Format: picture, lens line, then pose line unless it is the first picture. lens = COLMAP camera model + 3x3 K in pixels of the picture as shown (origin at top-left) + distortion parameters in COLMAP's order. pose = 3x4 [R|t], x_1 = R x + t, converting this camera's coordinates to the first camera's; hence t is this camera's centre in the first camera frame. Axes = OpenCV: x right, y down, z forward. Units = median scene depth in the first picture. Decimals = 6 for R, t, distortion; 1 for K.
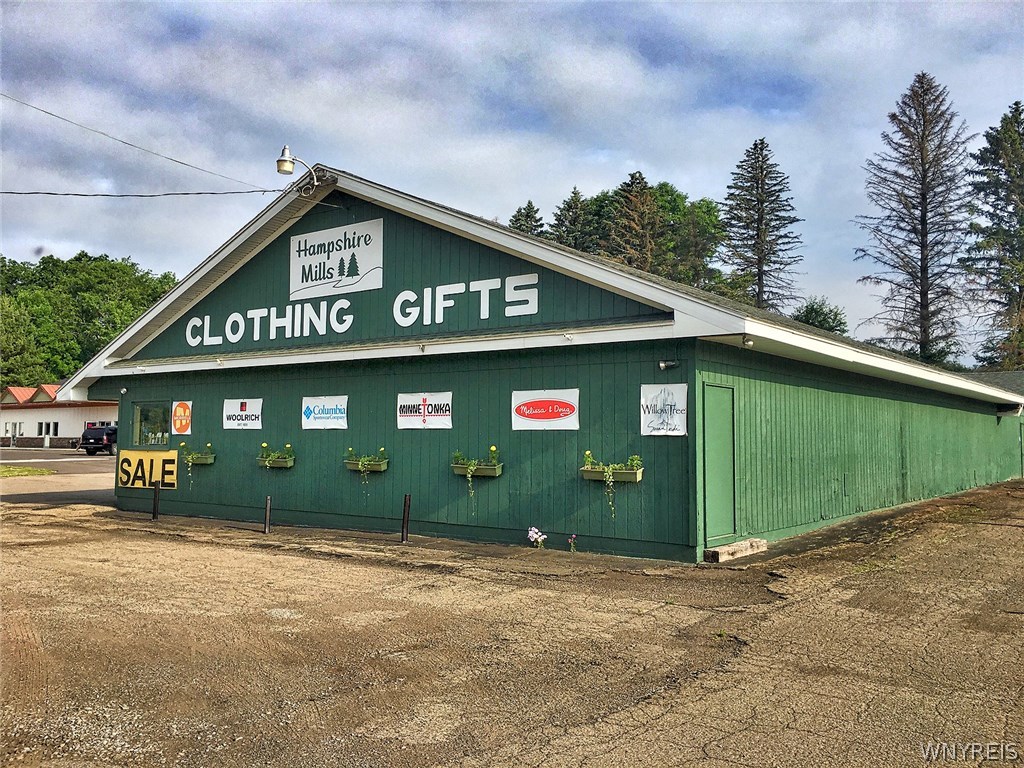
lens RADIAL K [[866.7, 0, 511.1], [0, 866.7, 381.4], [0, 0, 1]] dist [0.079406, -0.119416]
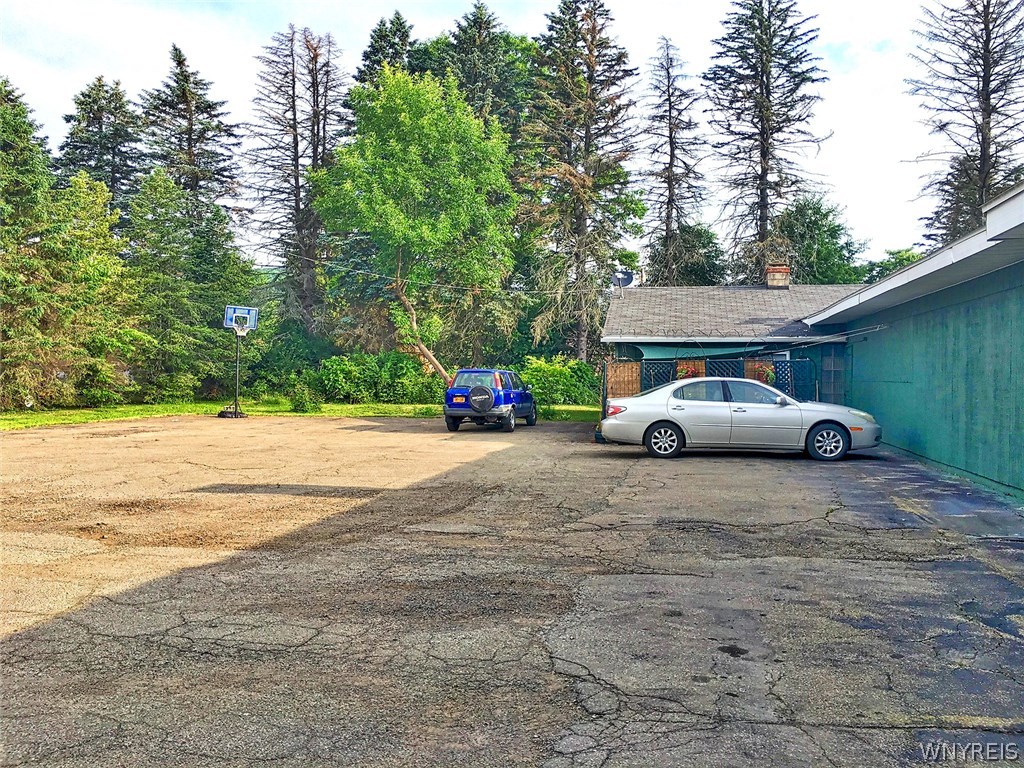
lens RADIAL K [[866.7, 0, 512.2], [0, 866.7, 377.8], [0, 0, 1]] dist [0.079406, -0.119416]
pose [[0.903102, -0.000535, 0.429425, -0.187168], [-0.031657, 0.997195, 0.067819, 0.022186], [-0.428257, -0.074842, 0.900552, 0.345400]]
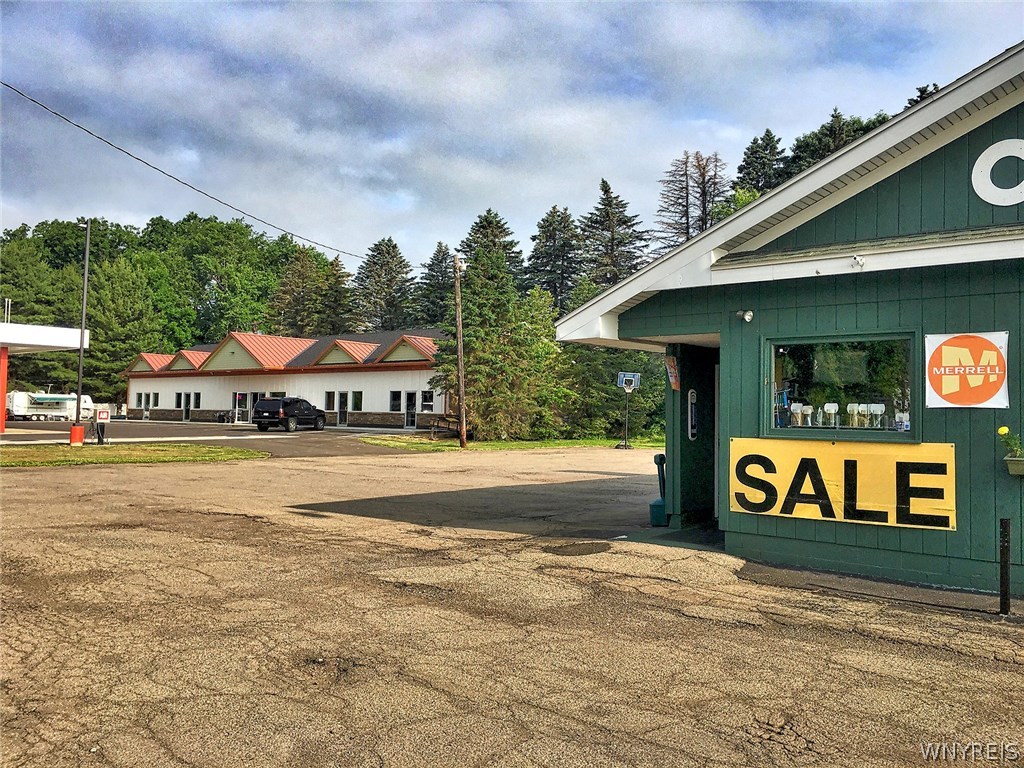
lens RADIAL K [[866.7, 0, 517.1], [0, 866.7, 380.6], [0, 0, 1]] dist [0.079406, -0.119416]
pose [[0.998228, 0.009424, -0.058760, -0.165576], [-0.007955, 0.999651, 0.025186, 0.010794], [0.058977, -0.024674, 0.997954, 0.156321]]
